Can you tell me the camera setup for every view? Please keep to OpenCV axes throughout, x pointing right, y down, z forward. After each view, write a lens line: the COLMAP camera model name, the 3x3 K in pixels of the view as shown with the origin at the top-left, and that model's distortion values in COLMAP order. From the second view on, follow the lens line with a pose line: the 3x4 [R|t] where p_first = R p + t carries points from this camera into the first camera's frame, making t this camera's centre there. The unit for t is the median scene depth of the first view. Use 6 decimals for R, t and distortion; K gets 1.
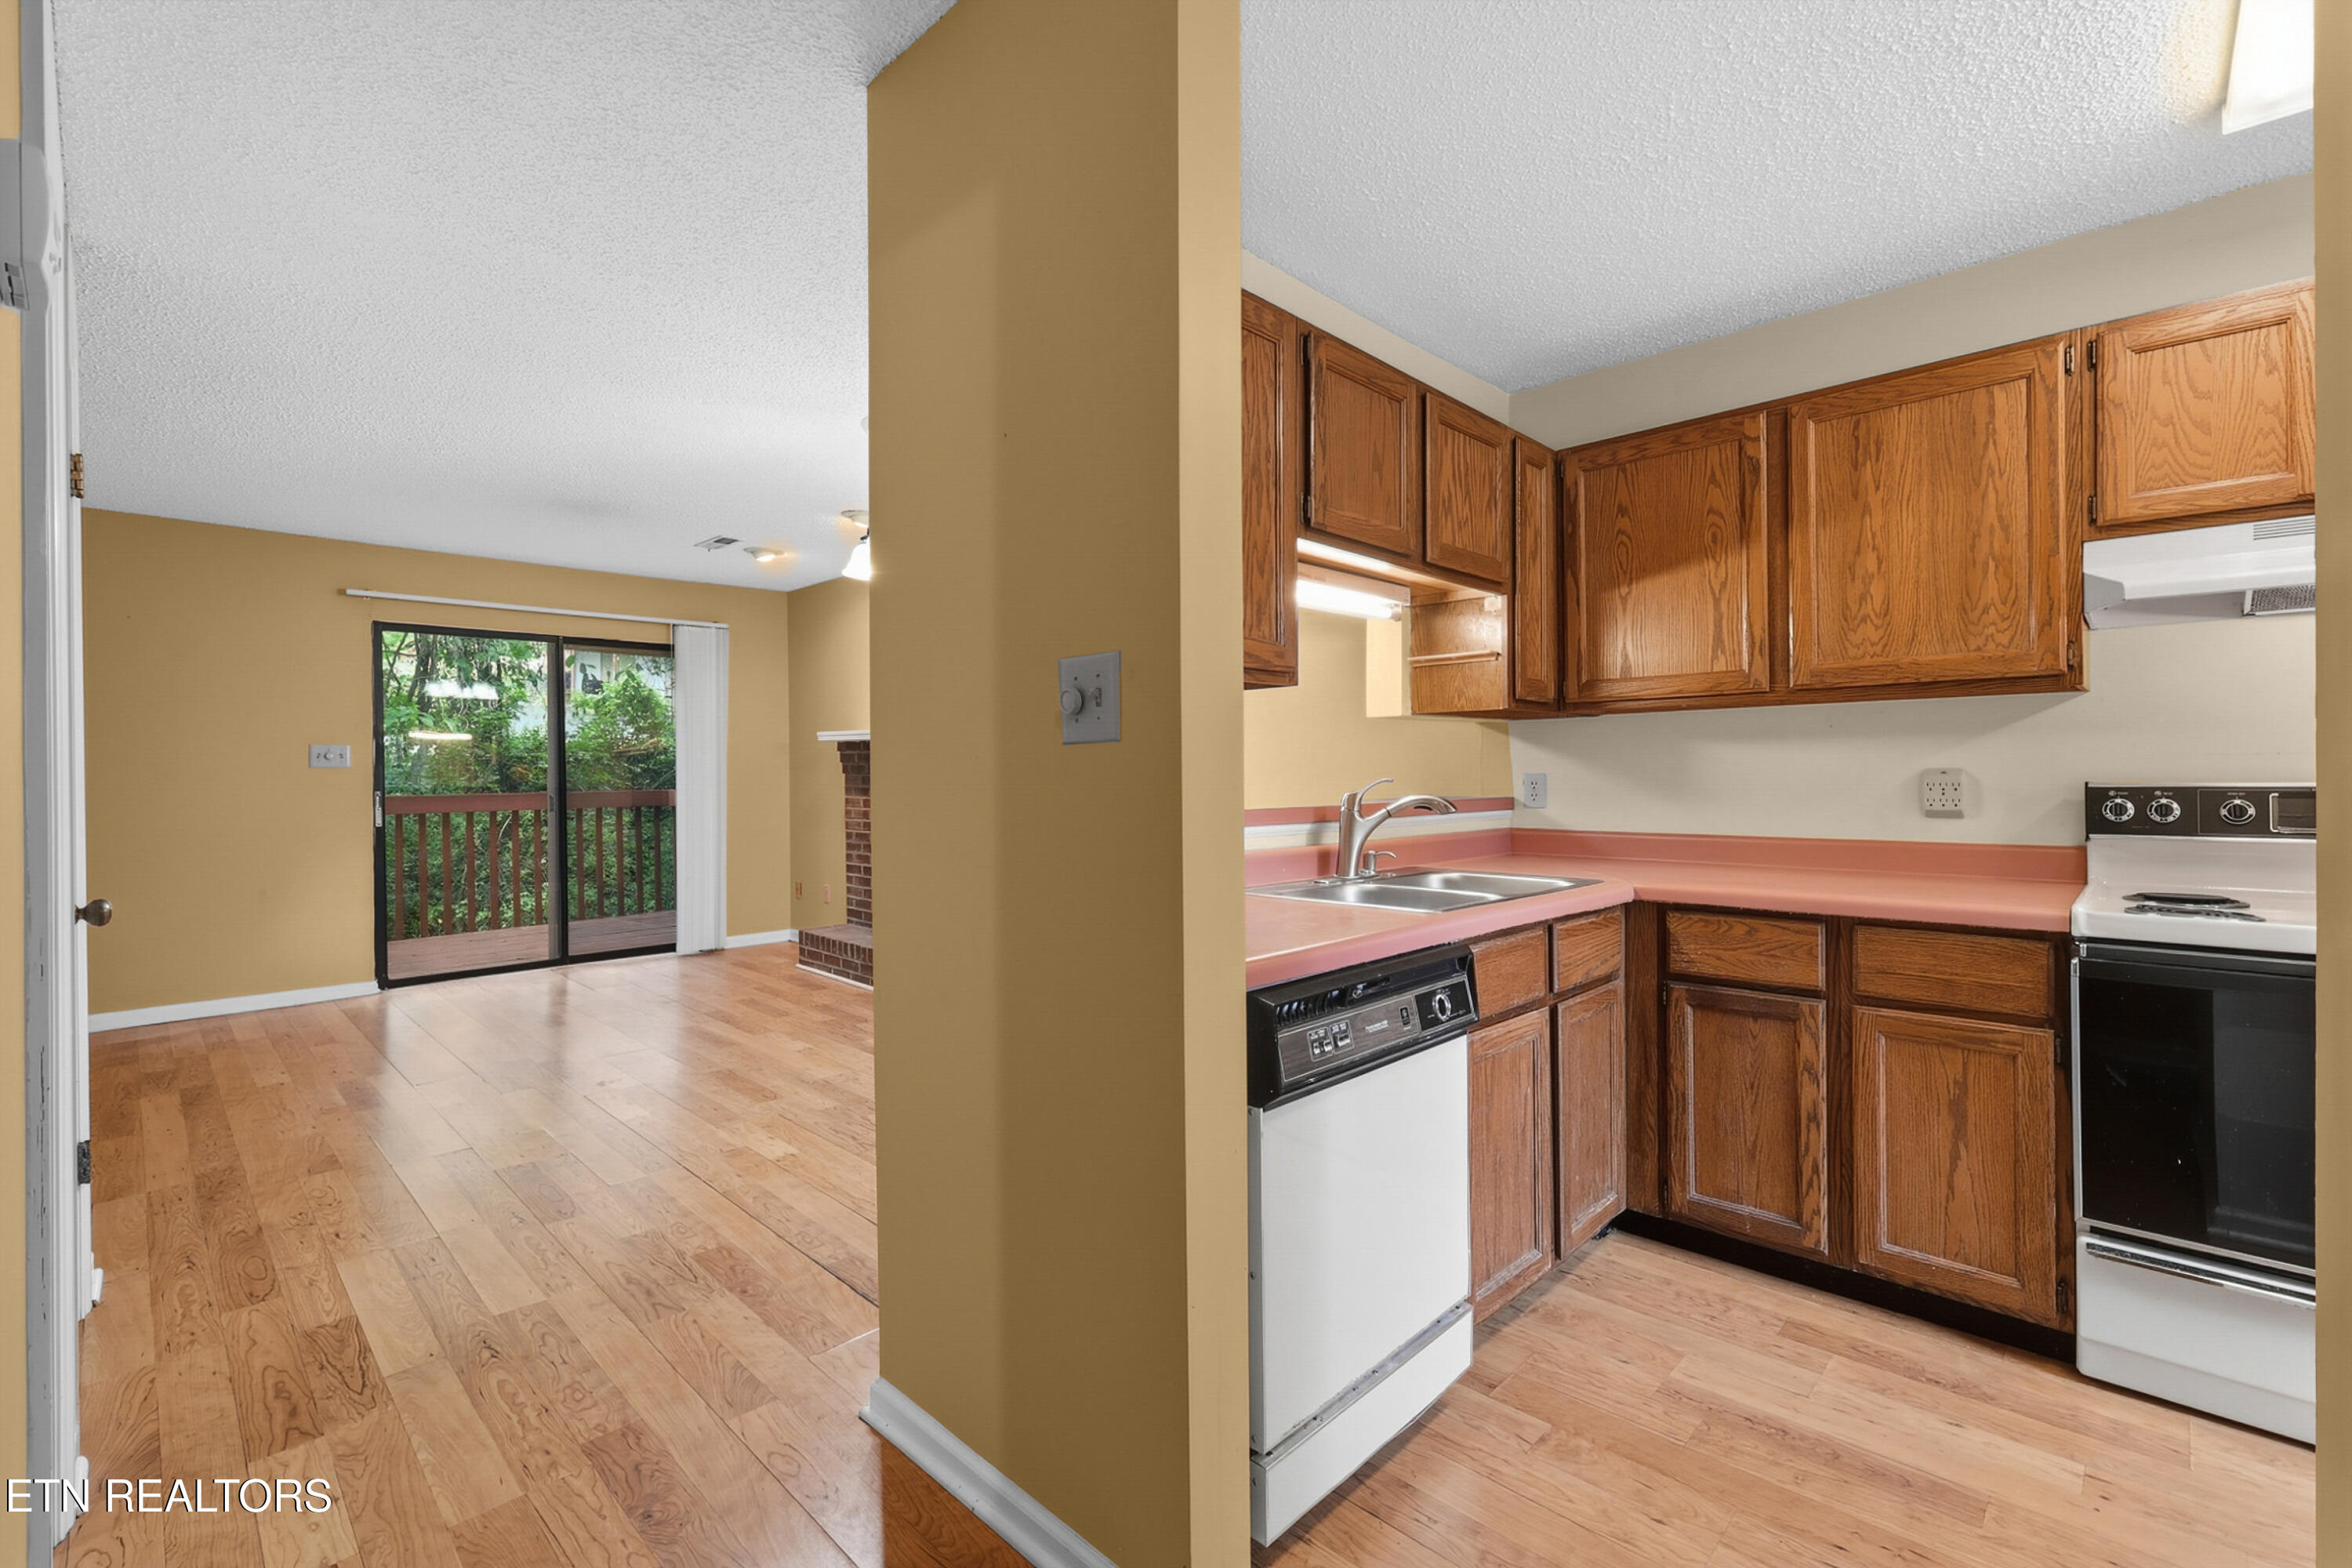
lens RADIAL K [[1027.3, 0, 1169.9], [0, 1027.3, 770.3], [0, 0, 1]] dist [0.000196, -0.000332]
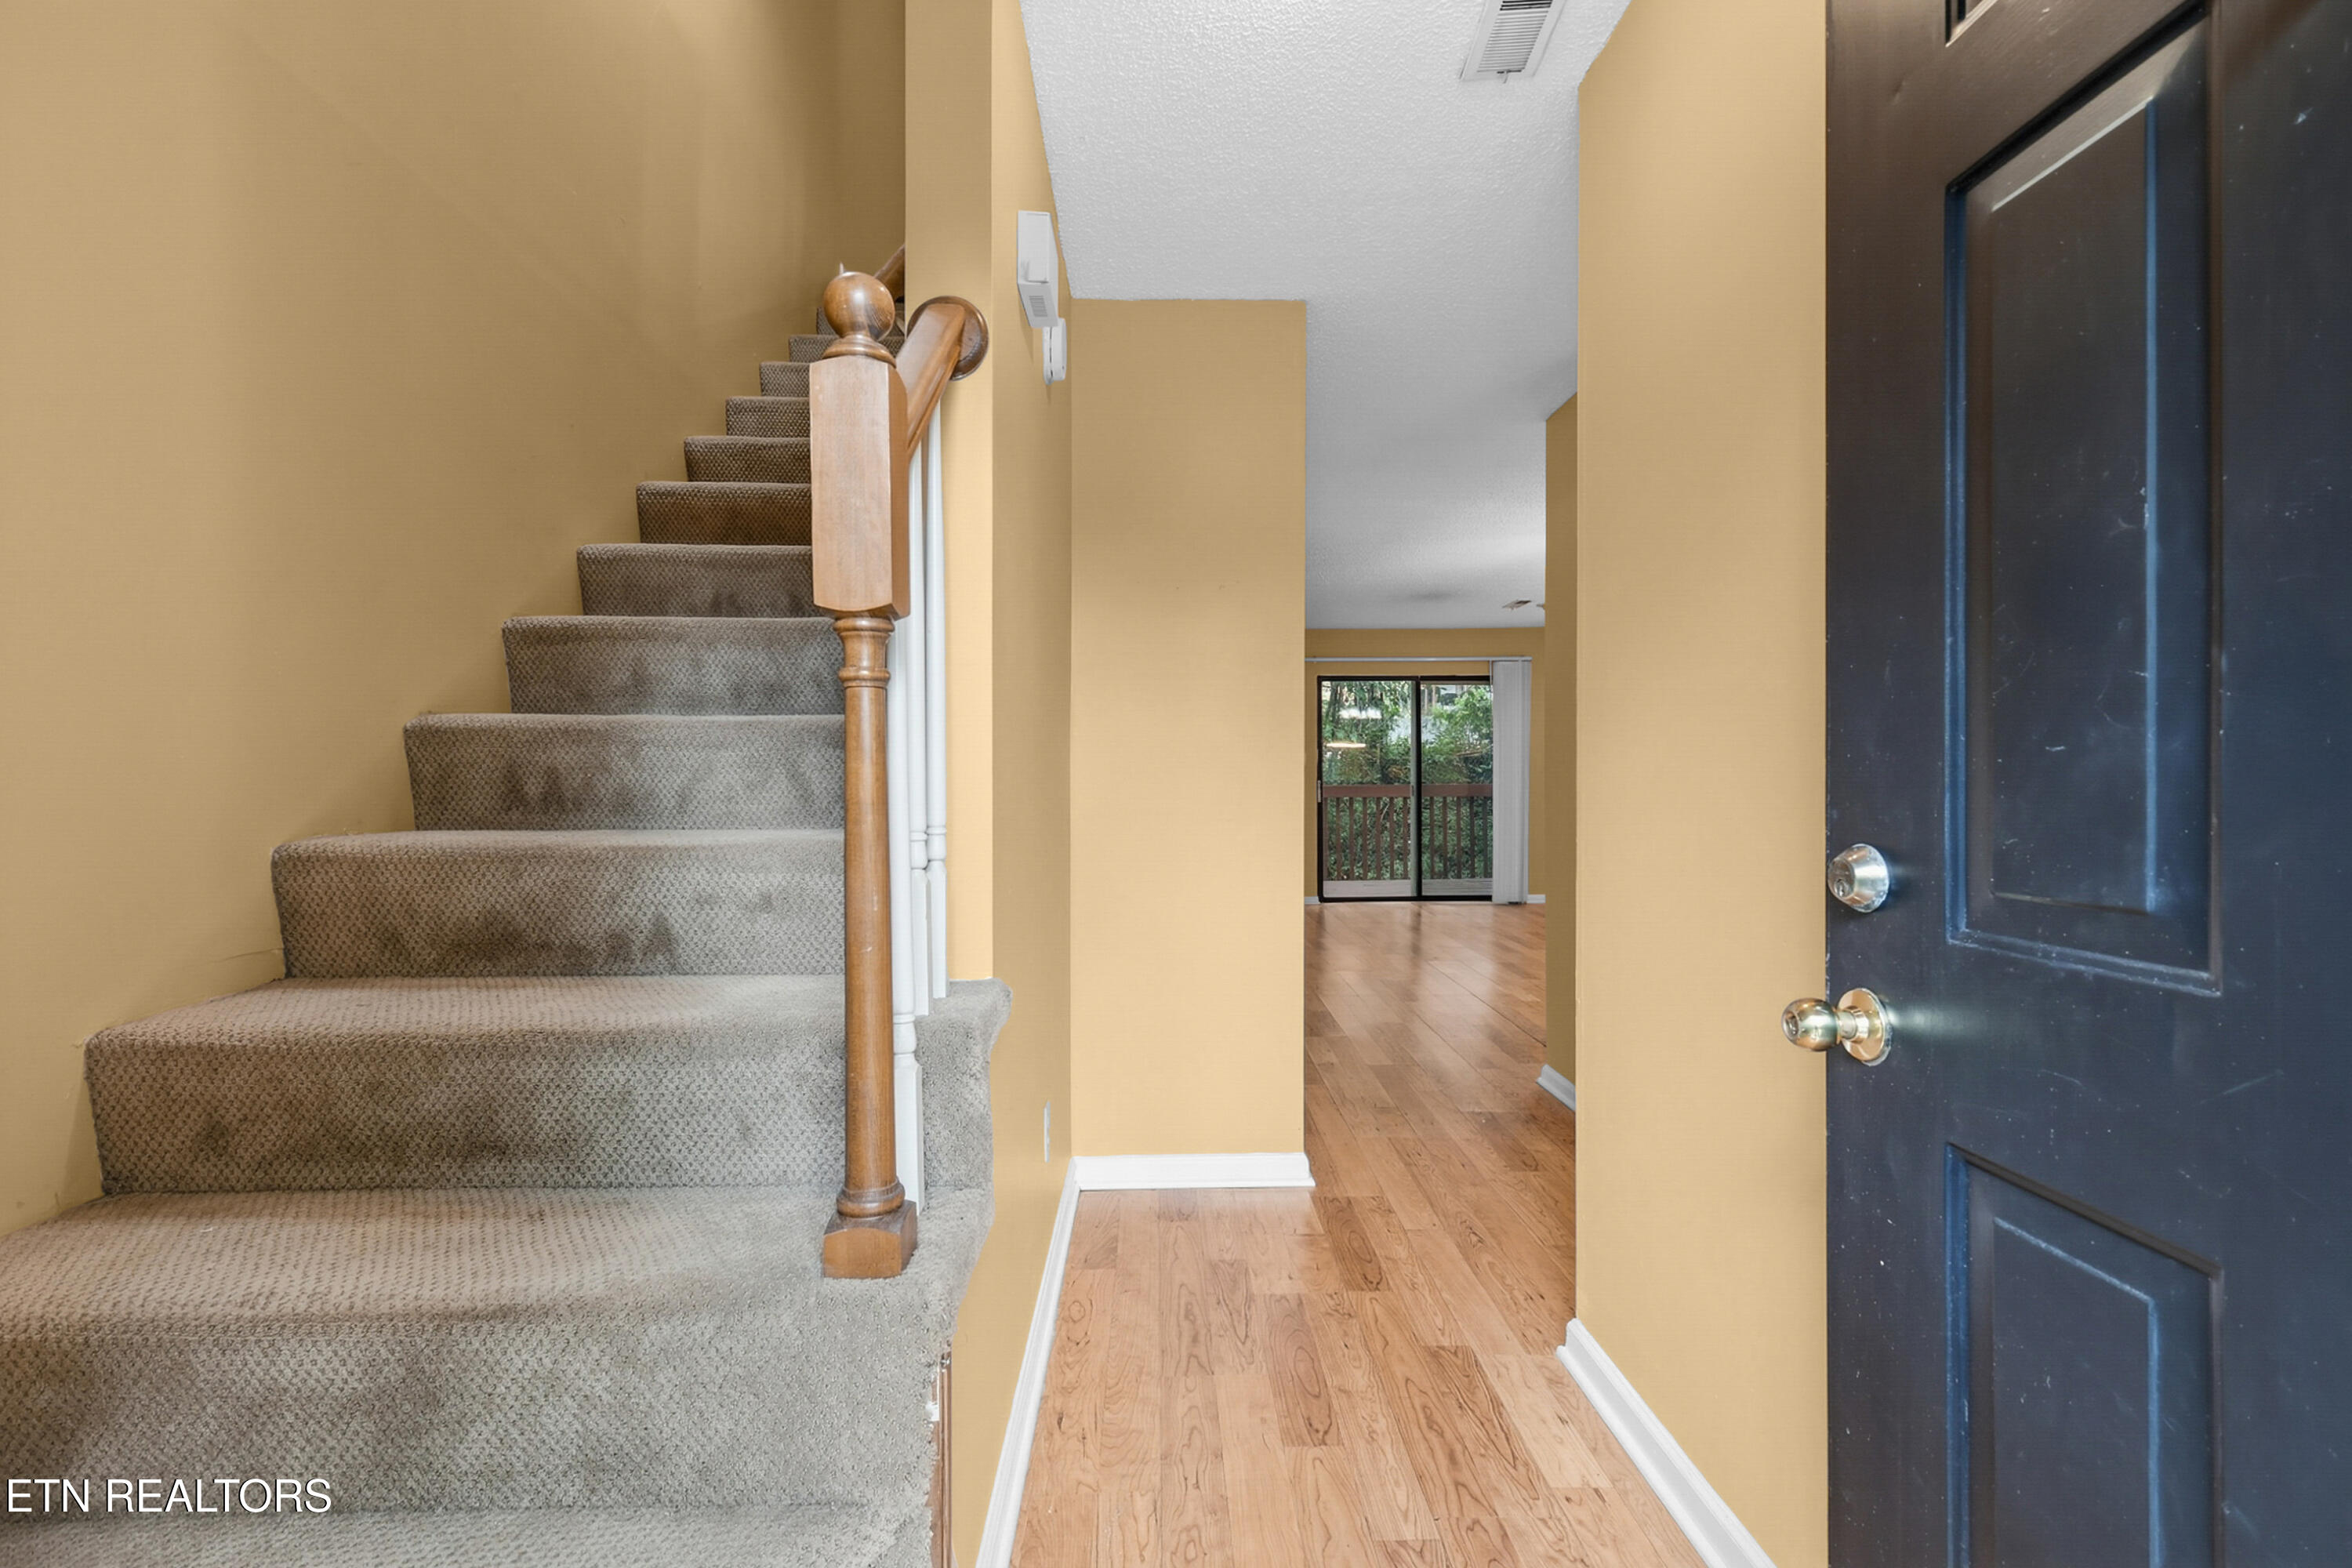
lens RADIAL K [[1027.3, 0, 1169.9], [0, 1027.3, 770.3], [0, 0, 1]] dist [0.000196, -0.000332]
pose [[0.712472, 0.007747, -0.701658, 0.437944], [-0.009447, 0.999954, 0.001449, 0.008071], [0.701637, 0.005596, 0.712513, -0.707647]]
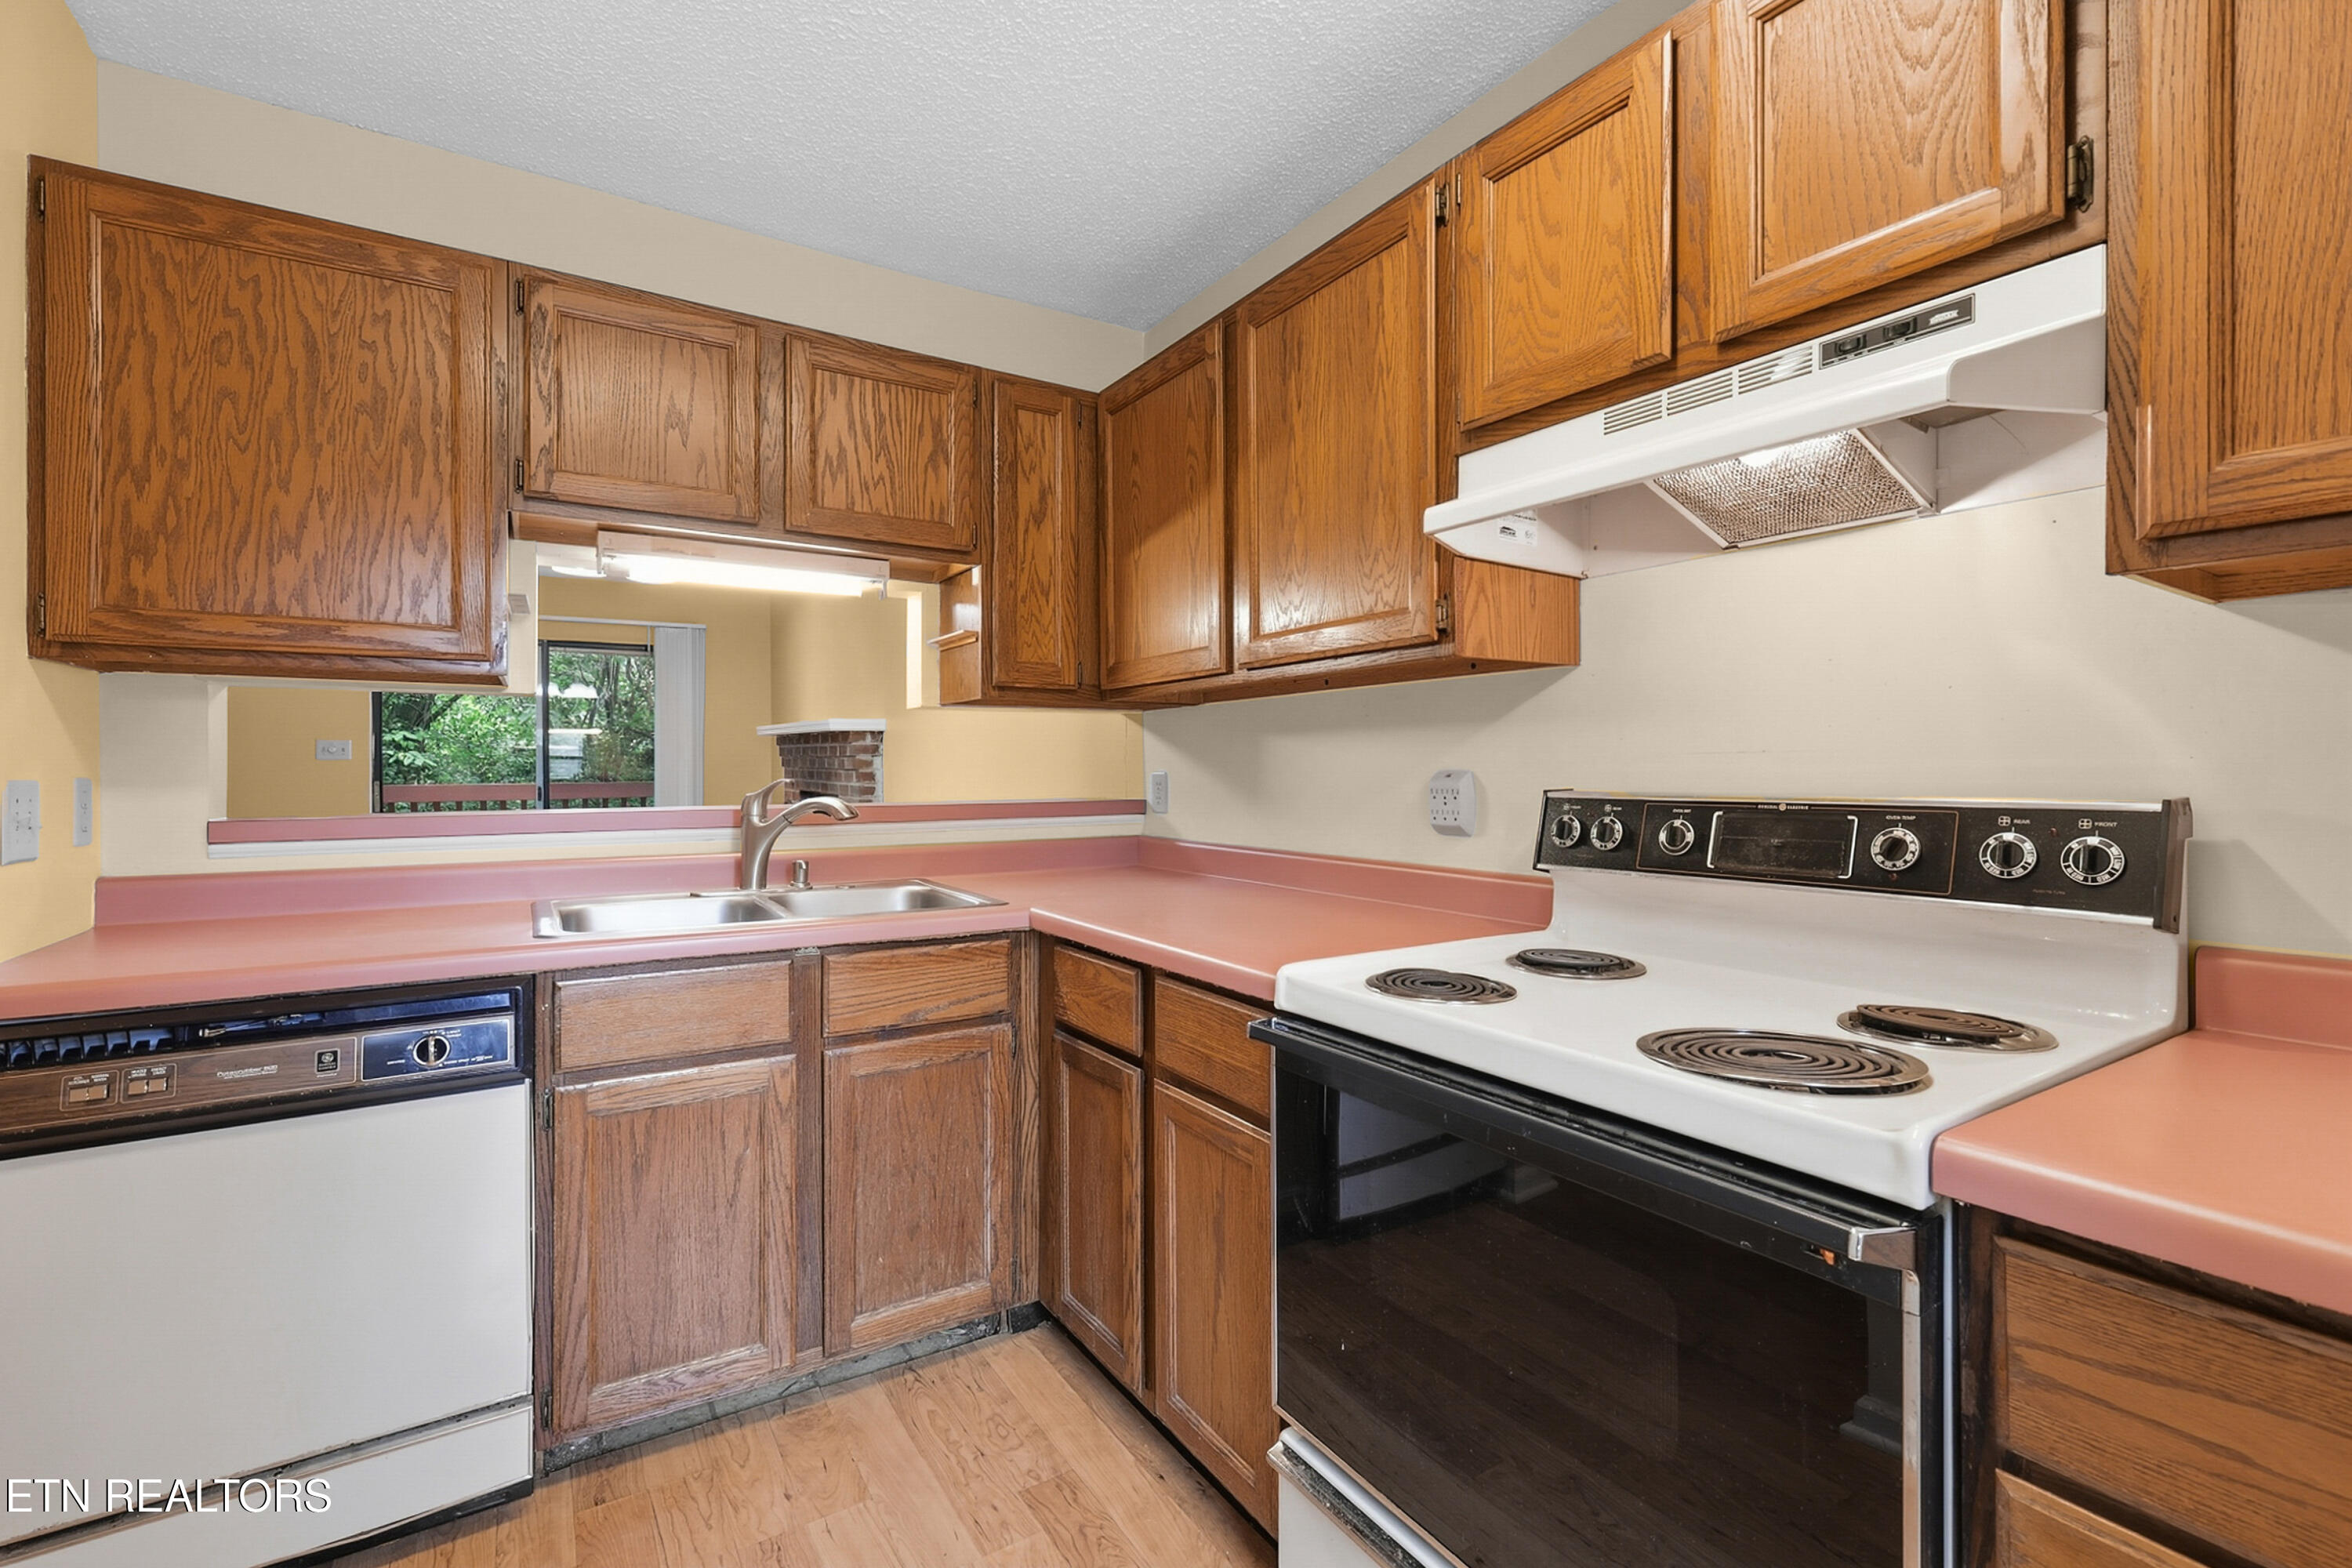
lens RADIAL K [[1031.1, 0, 1175.3], [0, 1031.1, 767.1], [0, 0, 1]] dist [0.002082, 0.000053]
pose [[0.973401, 0.003526, -0.229079, 0.771104], [-0.002601, 0.999987, 0.004339, -0.007333], [0.229091, -0.003628, 0.973398, 0.227136]]
